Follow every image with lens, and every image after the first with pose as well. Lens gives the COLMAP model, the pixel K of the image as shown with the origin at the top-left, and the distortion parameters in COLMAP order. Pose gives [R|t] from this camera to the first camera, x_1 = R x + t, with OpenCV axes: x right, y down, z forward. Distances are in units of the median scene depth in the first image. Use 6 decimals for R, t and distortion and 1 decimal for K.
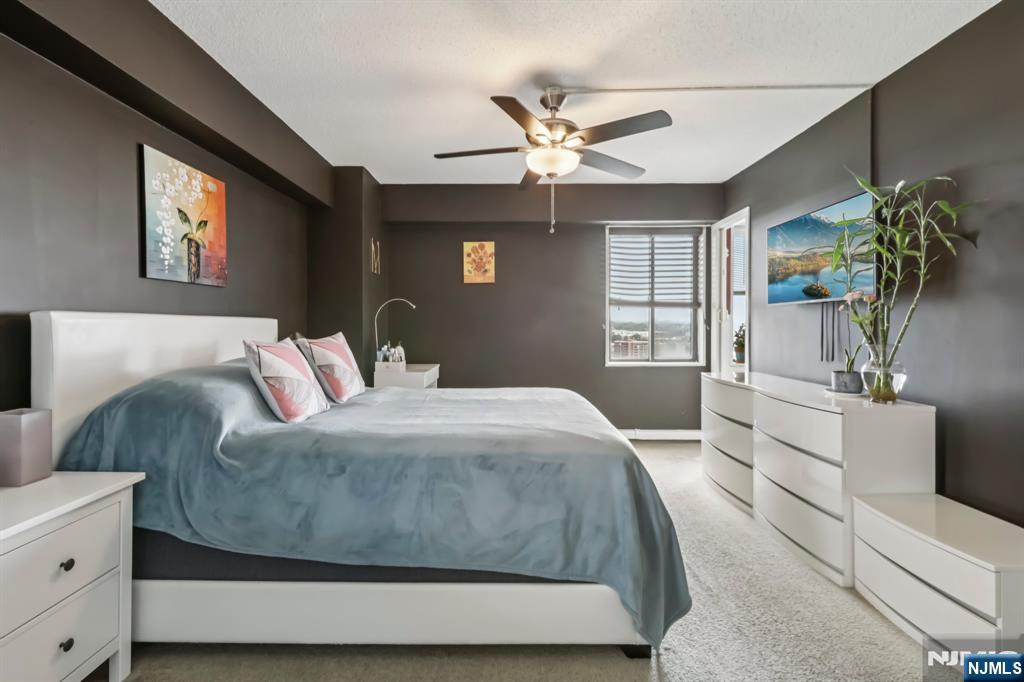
lens RADIAL K [[471.9, 0, 507.4], [0, 471.9, 329.7], [0, 0, 1]] dist [0.000363, 0.000513]
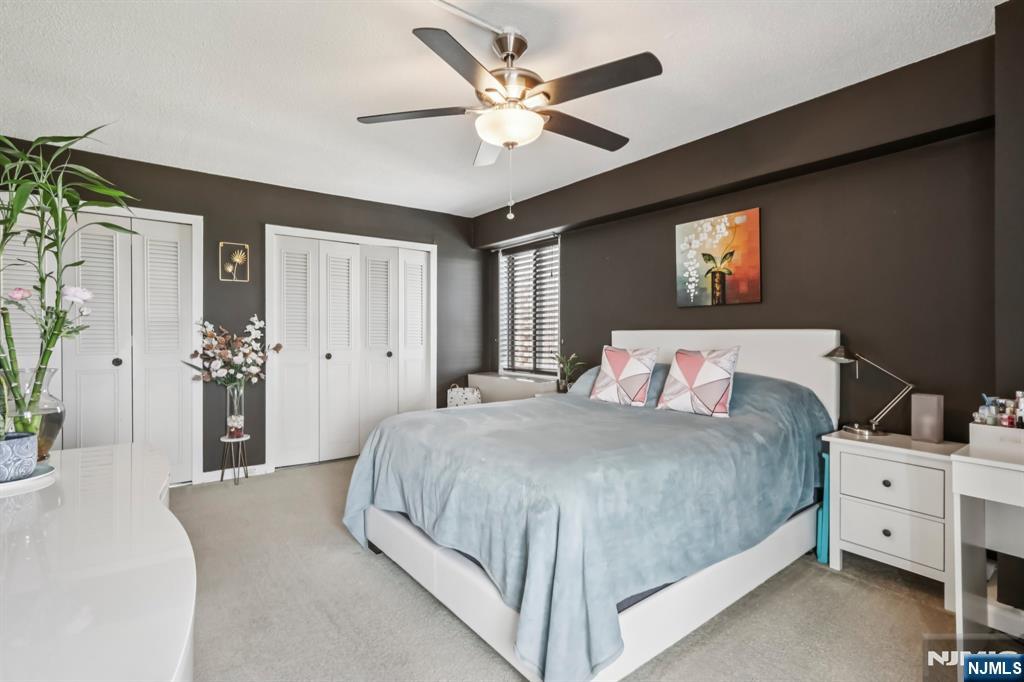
lens RADIAL K [[471.9, 0, 507.4], [0, 471.9, 329.7], [0, 0, 1]] dist [0.000363, 0.000513]
pose [[-0.794070, -0.006804, -0.607788, 0.585585], [-0.004993, 0.999977, -0.004671, -0.020240], [0.607806, -0.000674, -0.794085, 1.672604]]
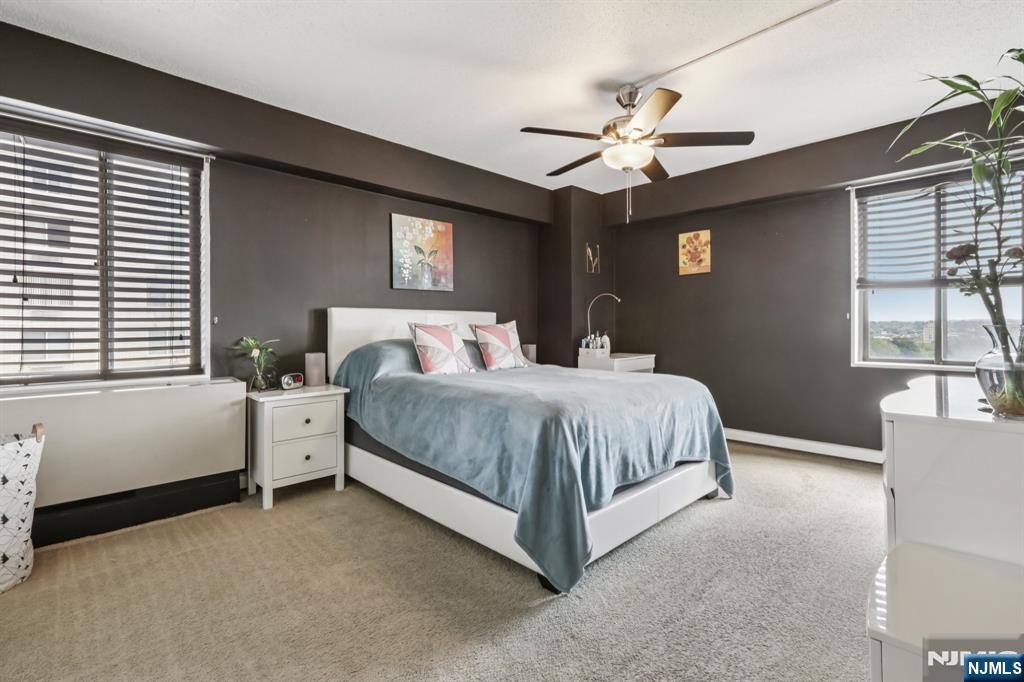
lens RADIAL K [[471.9, 0, 507.4], [0, 471.9, 329.7], [0, 0, 1]] dist [0.000363, 0.000513]
pose [[0.694792, 0.004933, -0.719194, 0.693156], [-0.005307, 0.999984, 0.001731, 0.032858], [0.719191, 0.002614, 0.694807, 0.073148]]
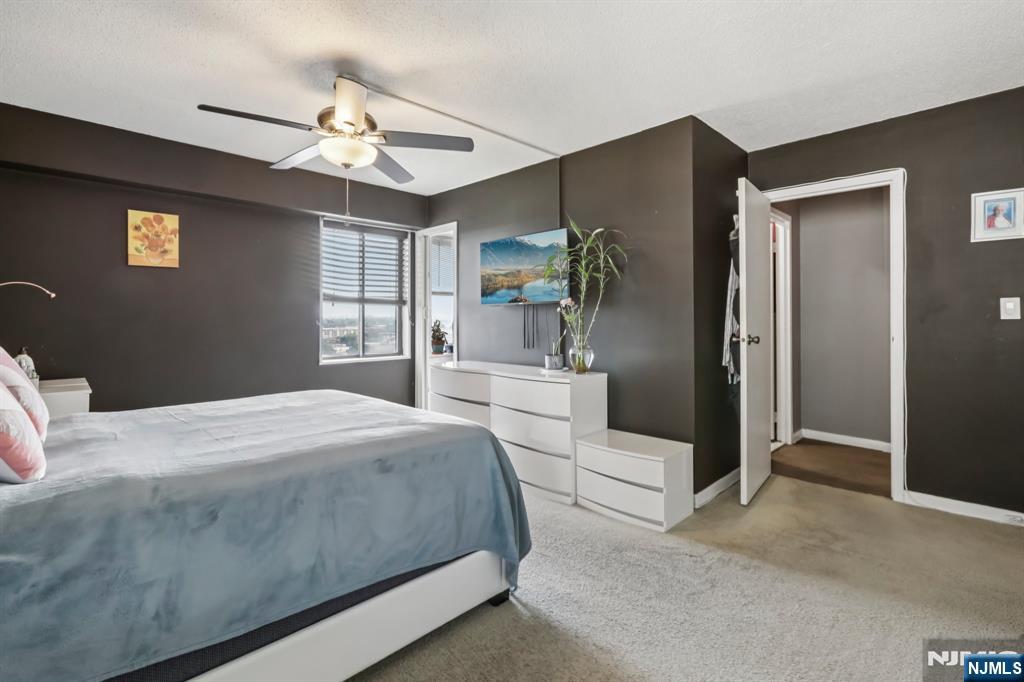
lens RADIAL K [[479.6, 0, 518.2], [0, 479.6, 315.8], [0, 0, 1]] dist [0.000340, 0.000449]
pose [[0.697437, 0.006252, 0.716619, -0.375548], [0.007999, 0.999832, -0.016508, -0.003976], [-0.716601, 0.017245, 0.697270, 0.078648]]
